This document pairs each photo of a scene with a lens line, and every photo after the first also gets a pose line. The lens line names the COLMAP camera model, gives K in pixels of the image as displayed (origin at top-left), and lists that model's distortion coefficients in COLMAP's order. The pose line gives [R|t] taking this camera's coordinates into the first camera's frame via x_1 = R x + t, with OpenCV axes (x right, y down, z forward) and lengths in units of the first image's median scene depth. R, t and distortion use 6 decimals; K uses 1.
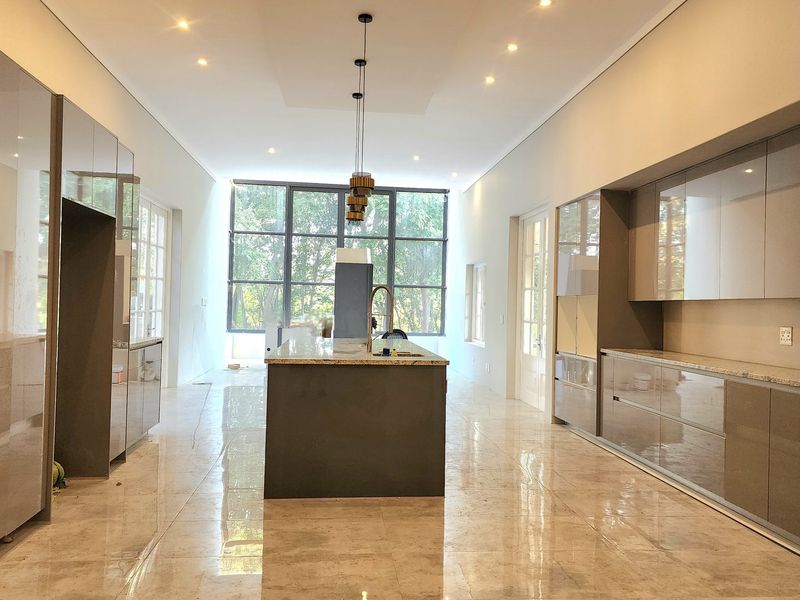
lens RADIAL K [[664.6, 0, 400.0], [0, 664.6, 300.0], [0, 0, 1]] dist [0.045433, -0.002670]
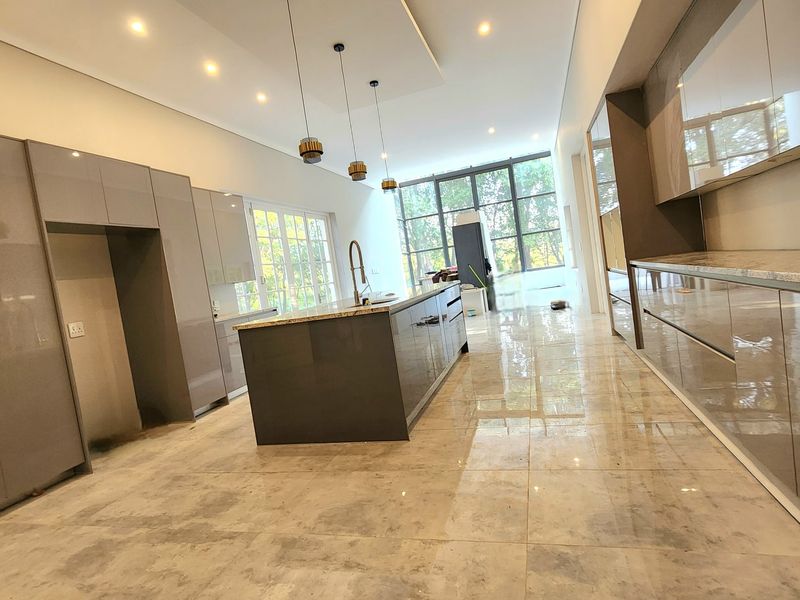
lens RADIAL K [[425.5, 0, 399.7], [0, 425.5, 293.2], [0, 0, 1]] dist [0.001759, 0.001127]
pose [[0.910542, -0.140726, -0.388727, 0.128598], [0.172511, 0.983841, 0.047917, 0.017847], [0.375702, -0.110691, 0.920106, 0.169001]]
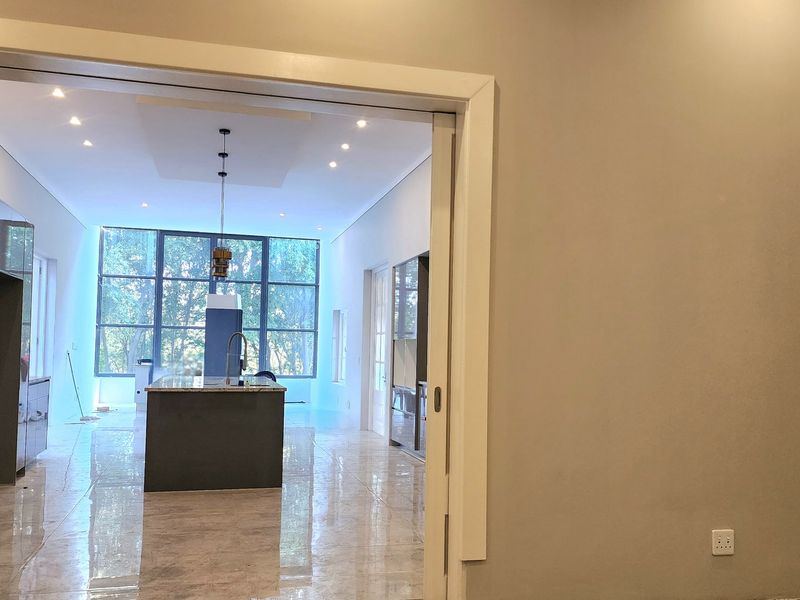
lens RADIAL K [[712.9, 0, 402.0], [0, 712.9, 329.0], [0, 0, 1]] dist [0.006800, -0.006457]
pose [[0.986332, 0.000567, 0.164770, 0.025798], [0.002762, 0.999797, -0.019976, 0.000188], [-0.164748, 0.020159, 0.986130, -0.185430]]
